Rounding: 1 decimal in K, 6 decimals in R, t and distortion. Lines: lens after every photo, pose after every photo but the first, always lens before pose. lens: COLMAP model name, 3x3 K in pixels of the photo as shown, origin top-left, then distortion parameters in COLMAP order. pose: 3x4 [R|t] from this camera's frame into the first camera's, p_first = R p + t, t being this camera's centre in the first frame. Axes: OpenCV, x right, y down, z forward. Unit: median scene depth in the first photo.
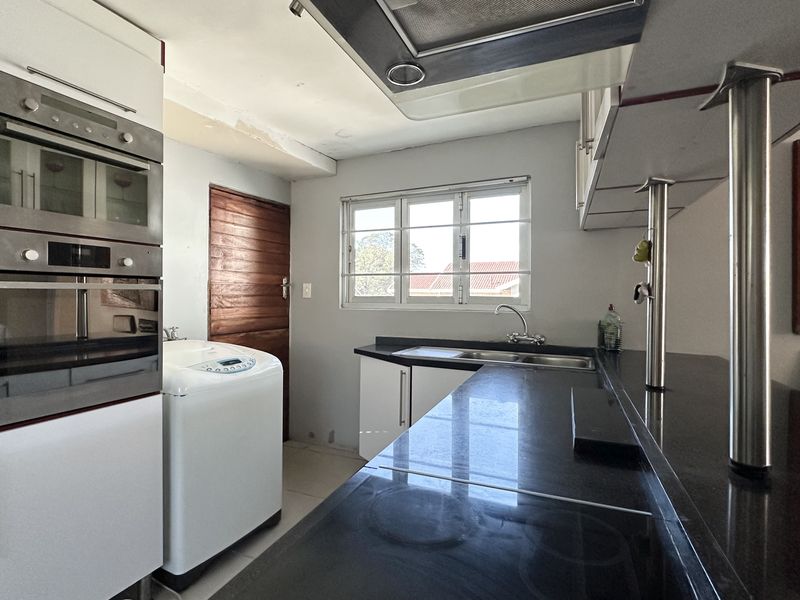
lens RADIAL K [[403.9, 0, 400.0], [0, 403.9, 300.0], [0, 0, 1]] dist [-0.002272, -0.000334]
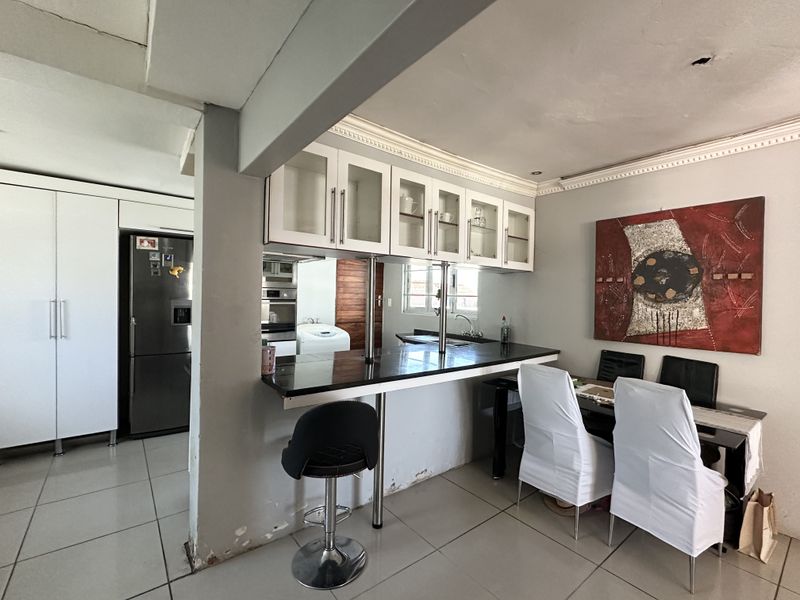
lens RADIAL K [[368.8, 0, 400.0], [0, 368.8, 300.0], [0, 0, 1]] dist [-0.000627, -0.000108]
pose [[0.861855, 0.020032, -0.506759, 0.802675], [-0.025031, 0.999682, -0.003054, -0.037760], [0.506537, 0.015317, 0.862082, -0.518082]]
